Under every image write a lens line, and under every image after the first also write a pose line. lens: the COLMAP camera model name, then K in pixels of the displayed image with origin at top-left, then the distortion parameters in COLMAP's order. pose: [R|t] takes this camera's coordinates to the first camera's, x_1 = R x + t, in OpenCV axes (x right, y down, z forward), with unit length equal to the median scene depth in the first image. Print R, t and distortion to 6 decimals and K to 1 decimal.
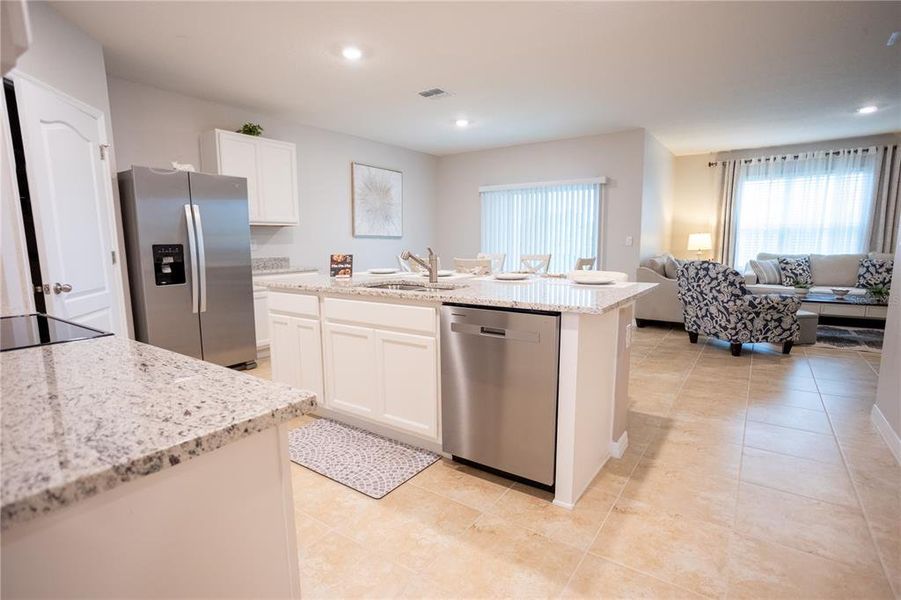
lens RADIAL K [[437.6, 0, 448.7], [0, 437.6, 306.8], [0, 0, 1]] dist [-0.030711, 0.011051]
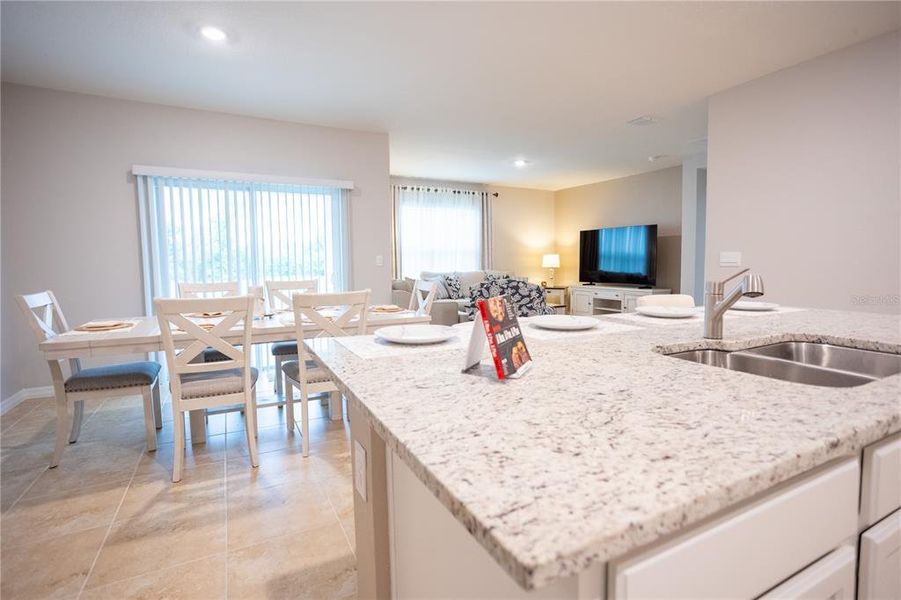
lens RADIAL K [[437.6, 0, 453.3], [0, 437.6, 304.4], [0, 0, 1]] dist [-0.030711, 0.011051]
pose [[0.446483, -0.085065, 0.890739, -0.303071], [0.134652, 0.990522, 0.027100, -0.073362], [-0.884603, 0.107840, 0.453706, 0.511320]]
